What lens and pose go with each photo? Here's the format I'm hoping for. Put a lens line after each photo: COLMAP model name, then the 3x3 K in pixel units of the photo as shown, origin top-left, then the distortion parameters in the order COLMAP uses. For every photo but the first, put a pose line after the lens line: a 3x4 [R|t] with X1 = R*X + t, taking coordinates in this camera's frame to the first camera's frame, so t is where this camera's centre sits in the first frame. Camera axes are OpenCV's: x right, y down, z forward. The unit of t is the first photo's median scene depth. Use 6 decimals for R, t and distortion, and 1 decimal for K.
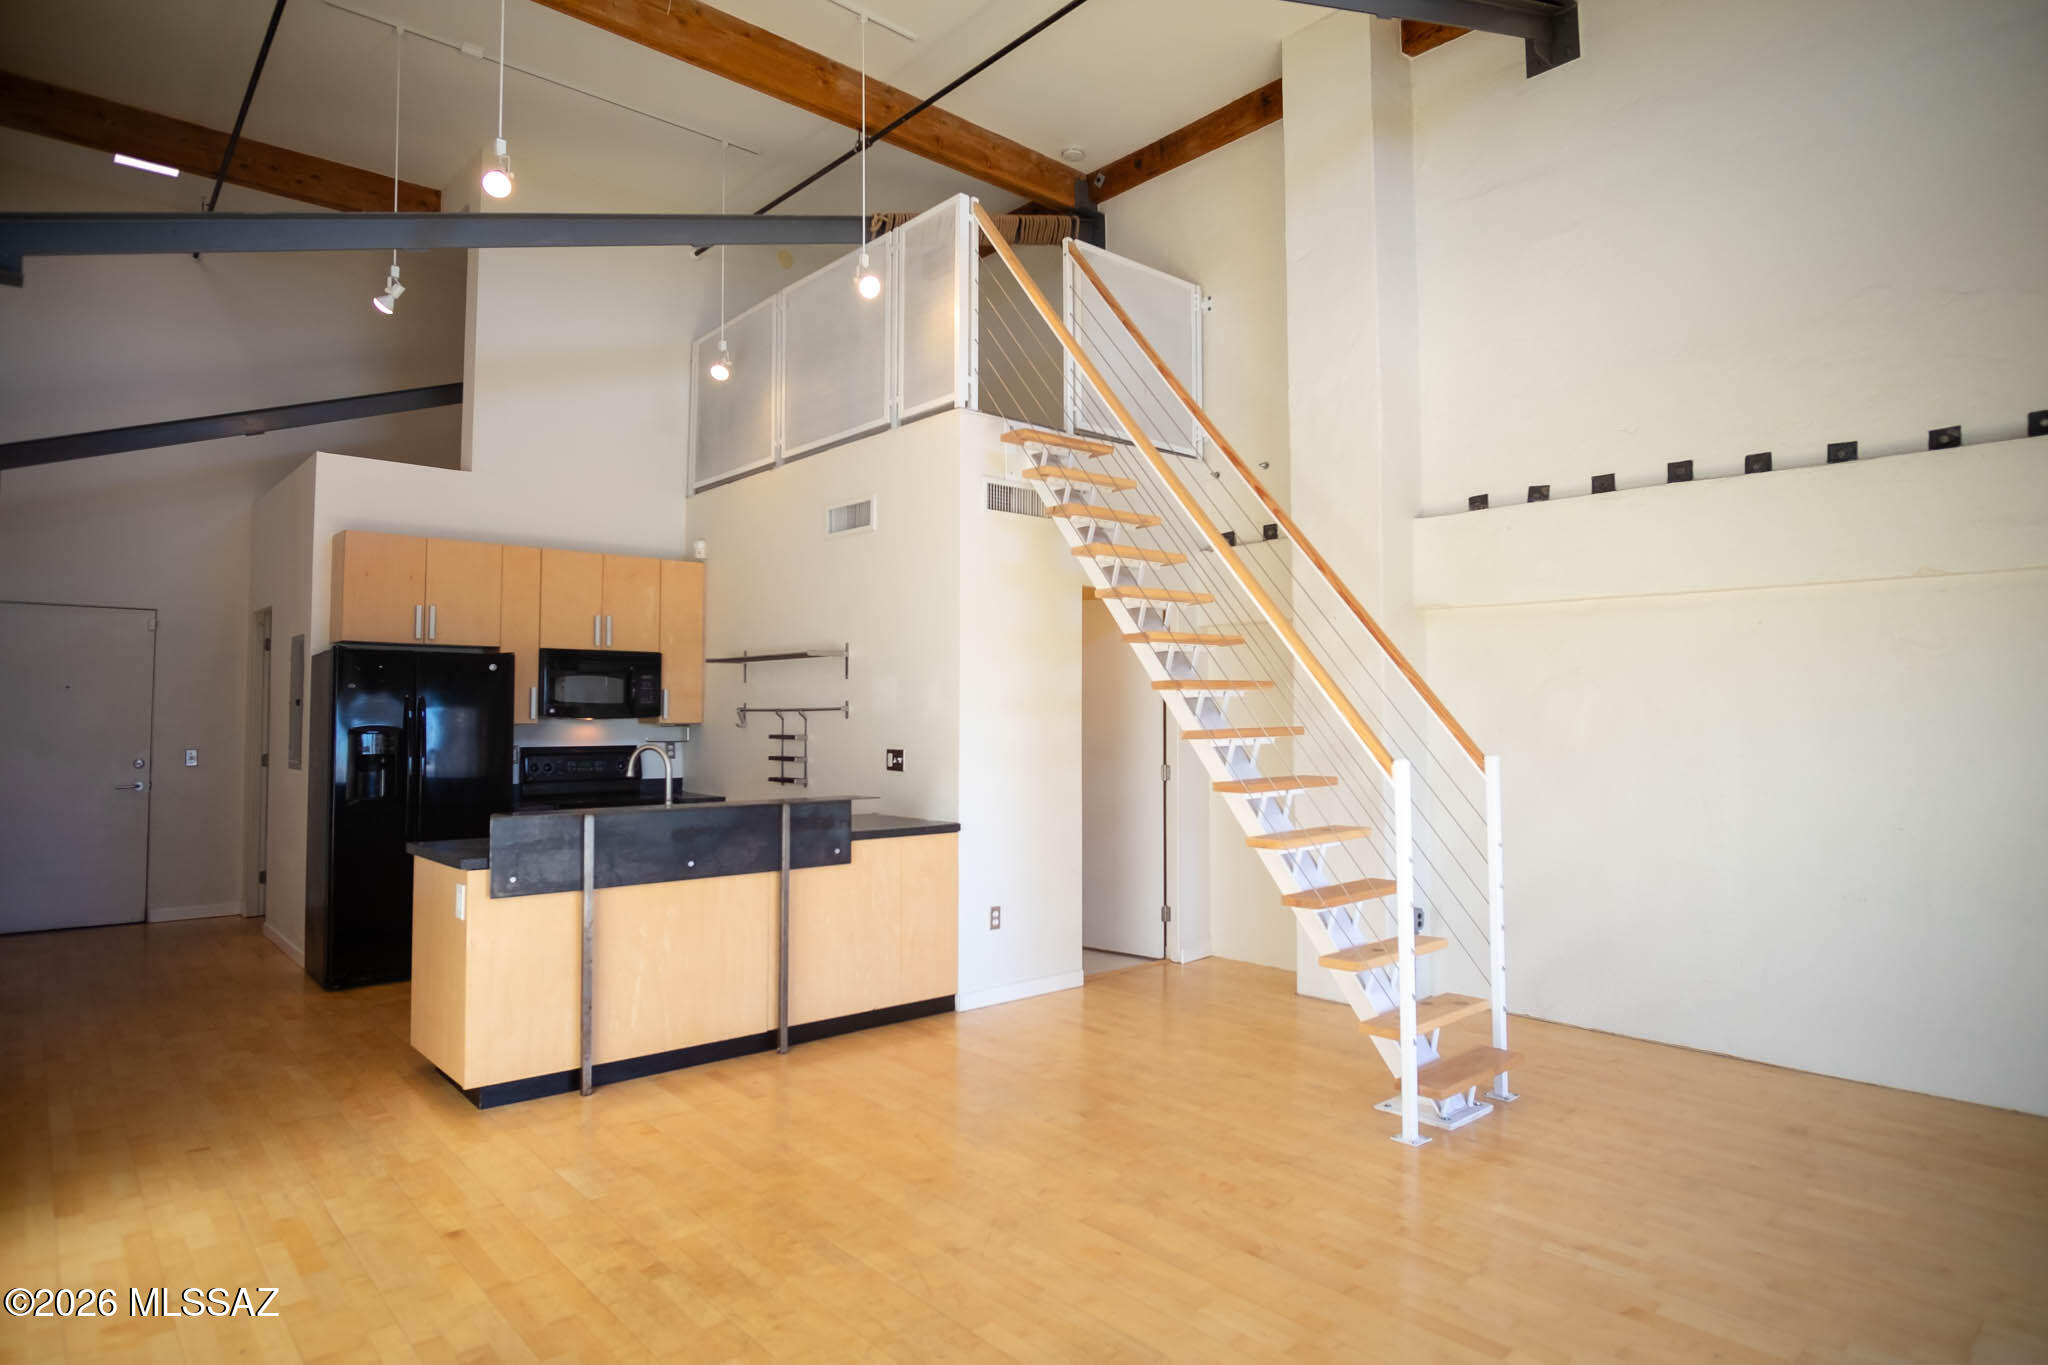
lens RADIAL K [[1141.3, 0, 996.3], [0, 1141.3, 649.5], [0, 0, 1]] dist [-0.025710, 0.002055]
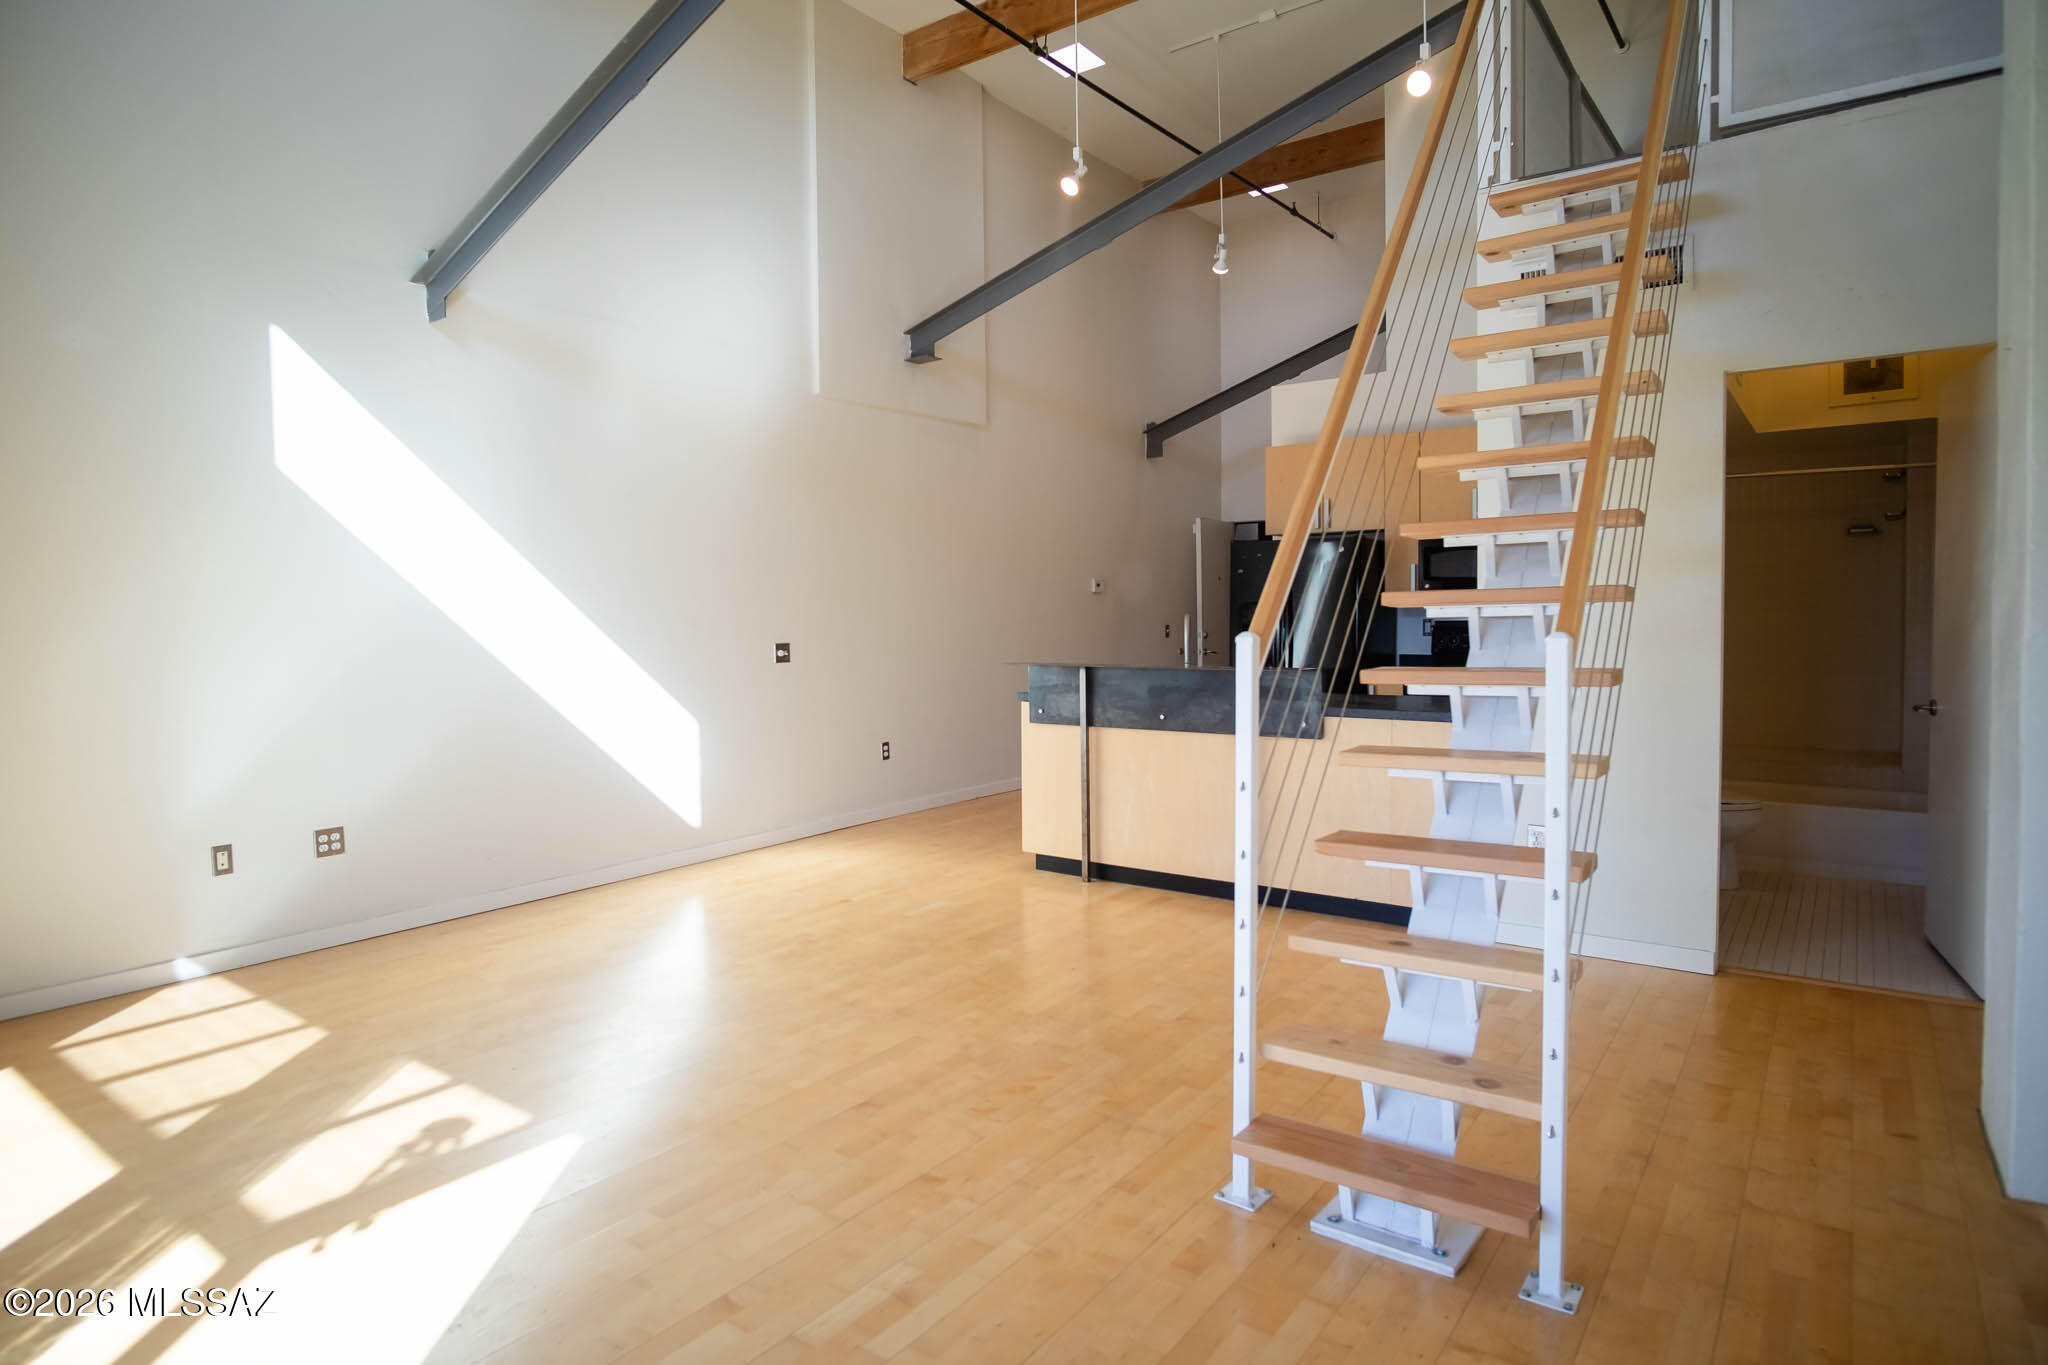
lens RADIAL K [[1106.6, 0, 1015.2], [0, 1106.6, 645.6], [0, 0, 1]] dist [-0.028947, 0.000101]
pose [[0.220782, 0.027364, -0.974939, 0.610425], [0.071755, 0.996442, 0.044217, 0.043180], [0.972680, -0.079719, 0.218033, 0.476736]]
